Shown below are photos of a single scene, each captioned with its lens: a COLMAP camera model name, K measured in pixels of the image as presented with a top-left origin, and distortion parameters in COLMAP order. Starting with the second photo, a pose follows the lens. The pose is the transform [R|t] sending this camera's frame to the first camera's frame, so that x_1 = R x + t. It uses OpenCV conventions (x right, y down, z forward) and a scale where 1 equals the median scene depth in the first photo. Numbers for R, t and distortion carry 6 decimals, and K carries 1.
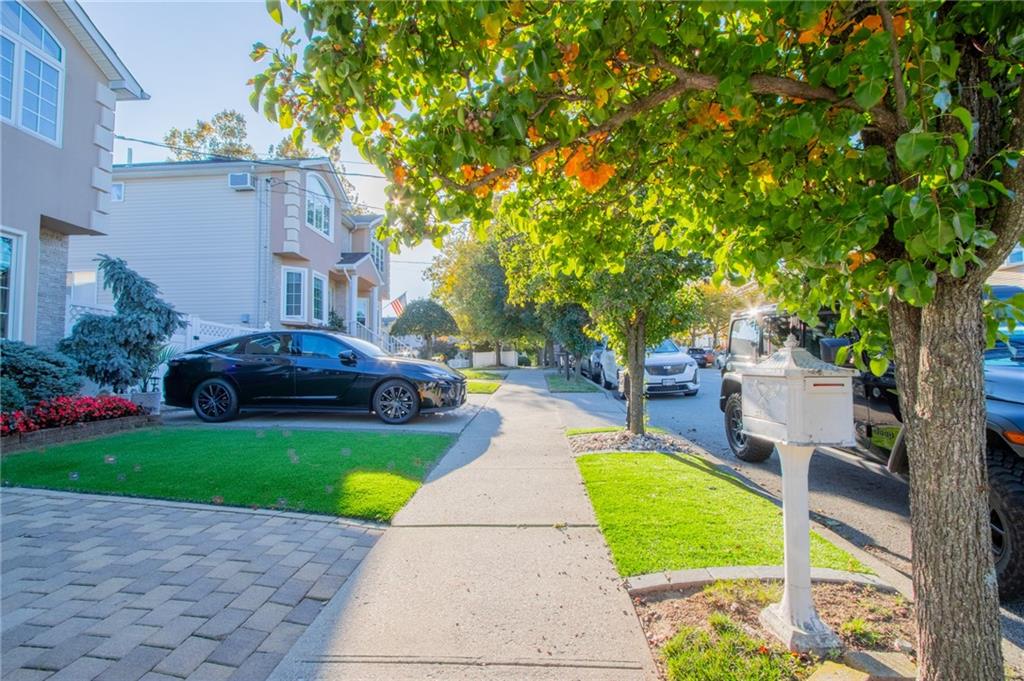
lens RADIAL K [[472.9, 0, 513.0], [0, 472.9, 337.8], [0, 0, 1]] dist [-0.015998, 0.001556]
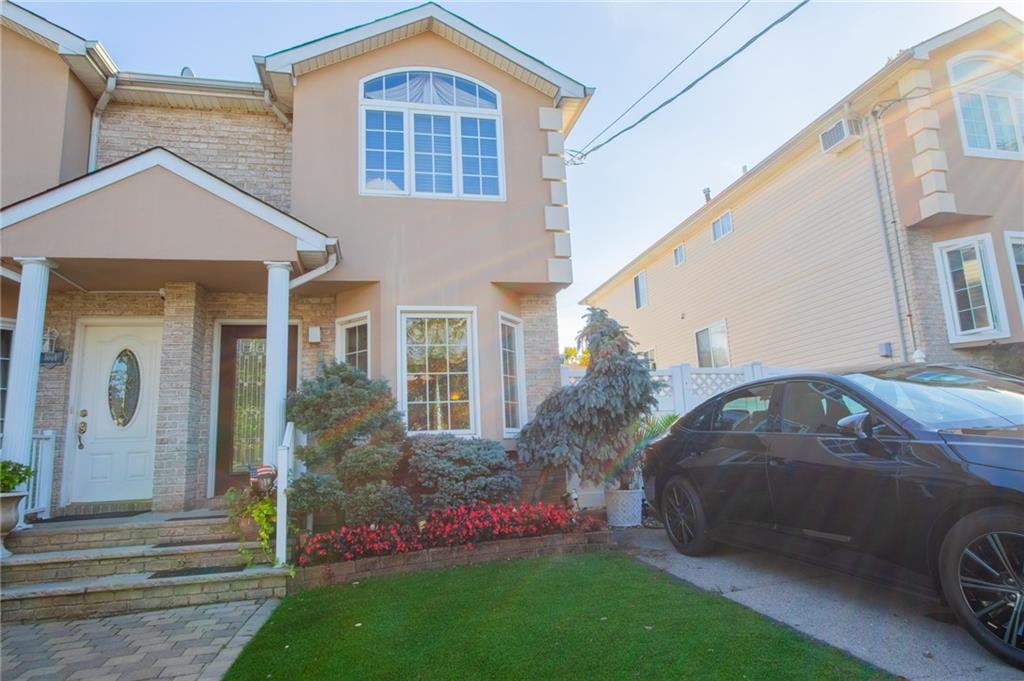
lens RADIAL K [[588.2, 0, 512.1], [0, 588.2, 341.0], [0, 0, 1]] dist [-0.018733, 0.011005]
pose [[0.253954, -0.166291, -0.952814, 0.024323], [0.107206, 0.983879, -0.143139, 0.004689], [0.961256, -0.065796, 0.267688, 0.642928]]
